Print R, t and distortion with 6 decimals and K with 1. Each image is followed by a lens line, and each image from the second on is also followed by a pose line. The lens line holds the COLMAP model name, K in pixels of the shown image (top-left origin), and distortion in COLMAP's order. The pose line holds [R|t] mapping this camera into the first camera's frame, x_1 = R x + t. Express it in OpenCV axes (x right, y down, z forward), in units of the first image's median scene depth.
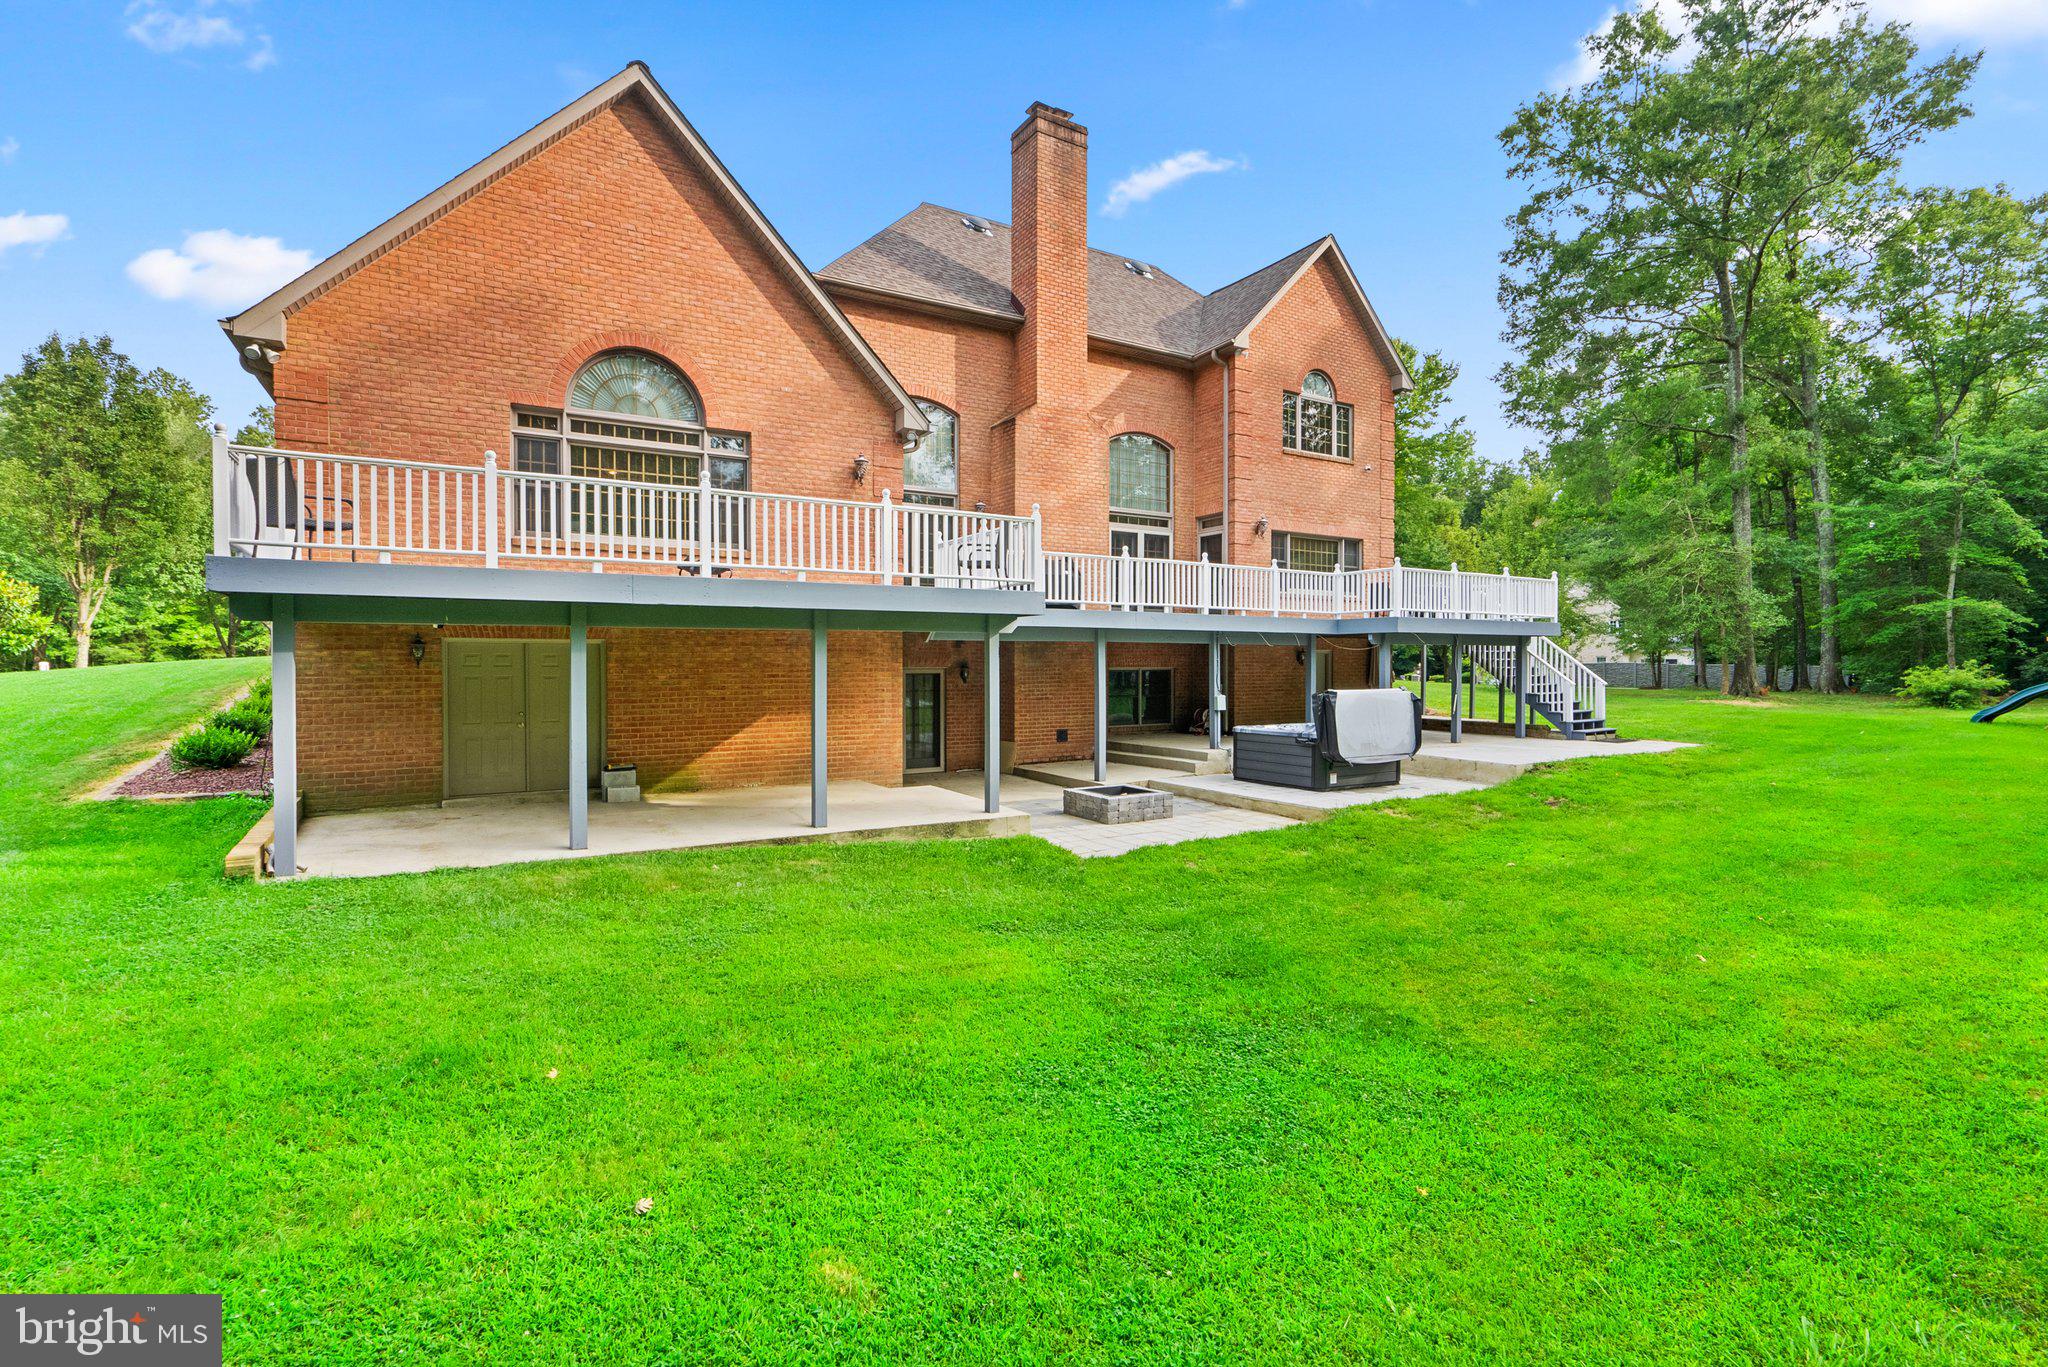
lens RADIAL K [[923.0, 0, 981.4], [0, 923.0, 674.0], [0, 0, 1]] dist [-0.002847, 0.001038]
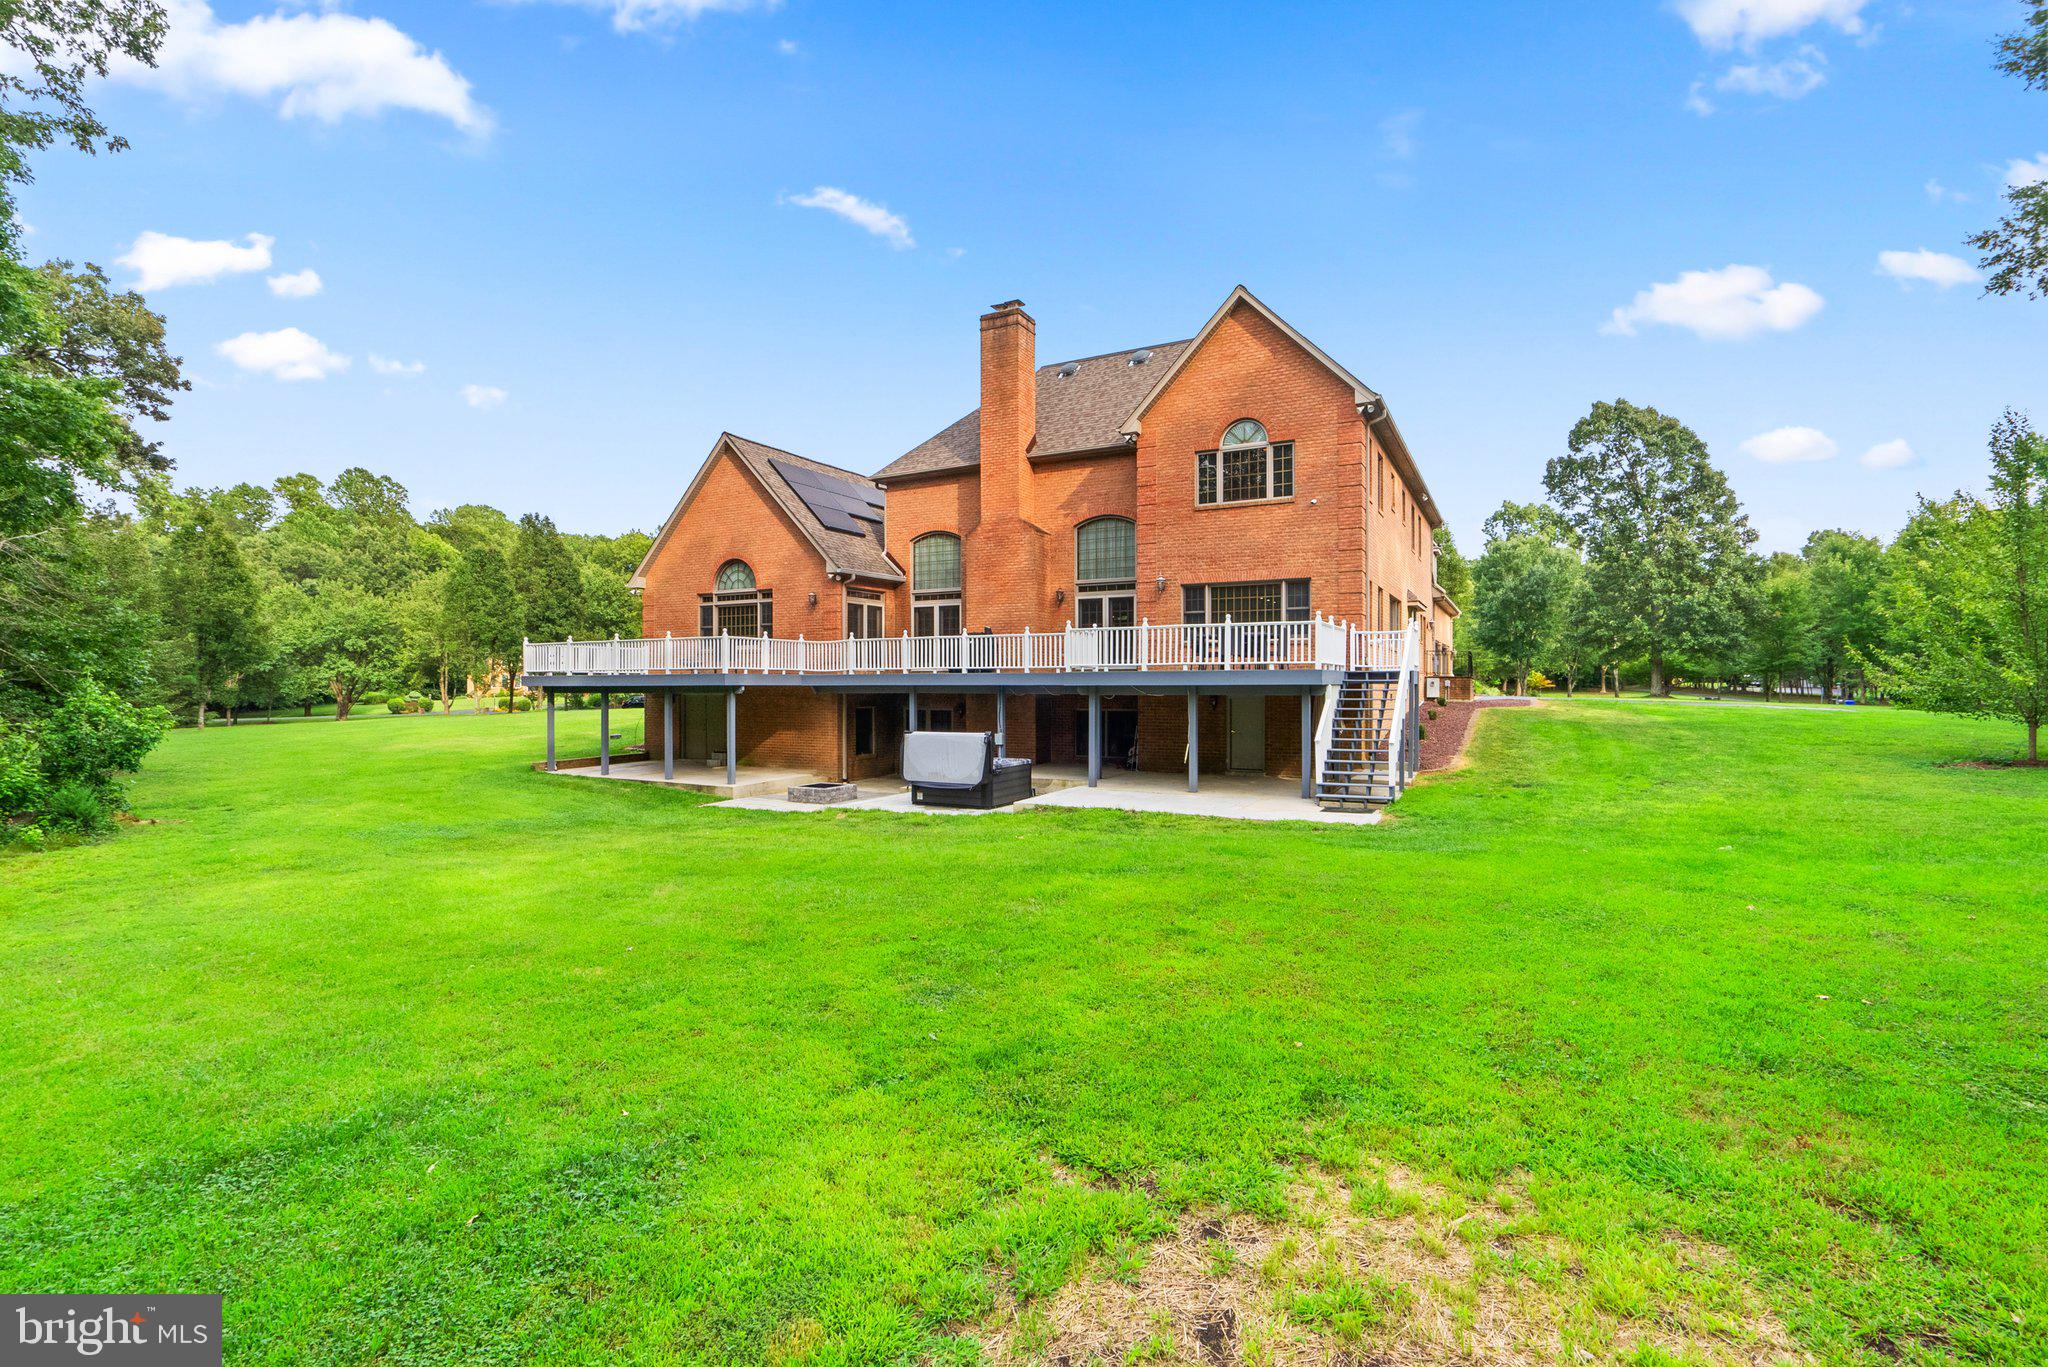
lens RADIAL K [[923.0, 0, 1022.6], [0, 923.0, 677.0], [0, 0, 1]] dist [-0.002847, 0.001038]
pose [[0.523735, -0.012276, -0.851793, 1.220619], [-0.008978, 0.999761, -0.019928, -0.028303], [0.851834, 0.018084, 0.523500, 0.305420]]
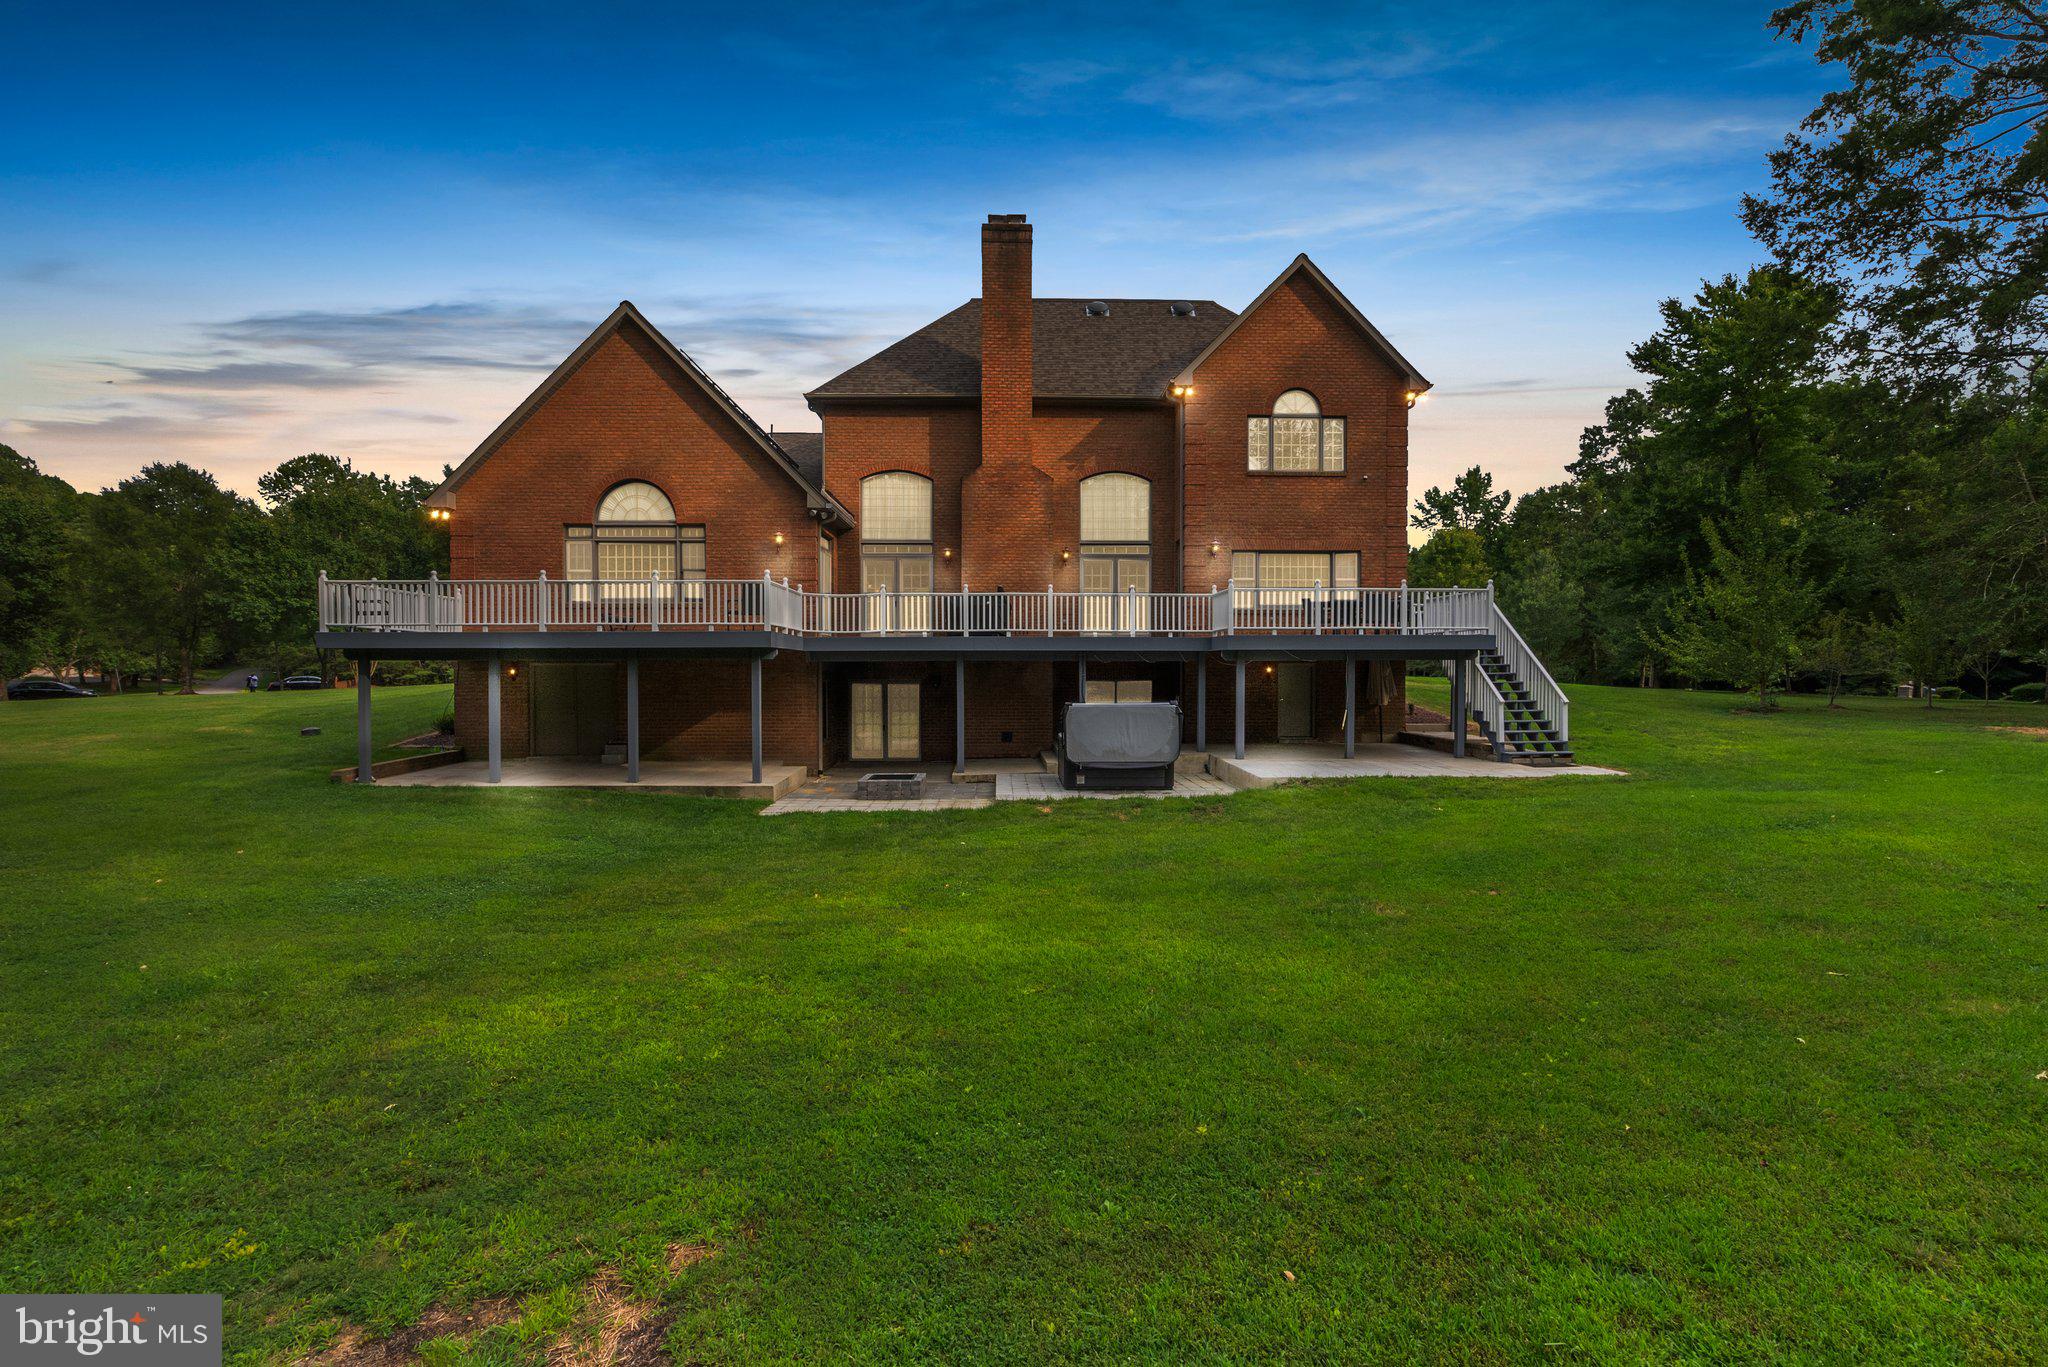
lens RADIAL K [[923.0, 0, 1013.2], [0, 923.0, 678.3], [0, 0, 1]] dist [-0.002847, 0.001038]
pose [[0.879683, 0.007768, -0.475496, 0.646297], [-0.004044, 0.999953, 0.008855, -0.018797], [0.475543, -0.005867, 0.879673, -0.057650]]
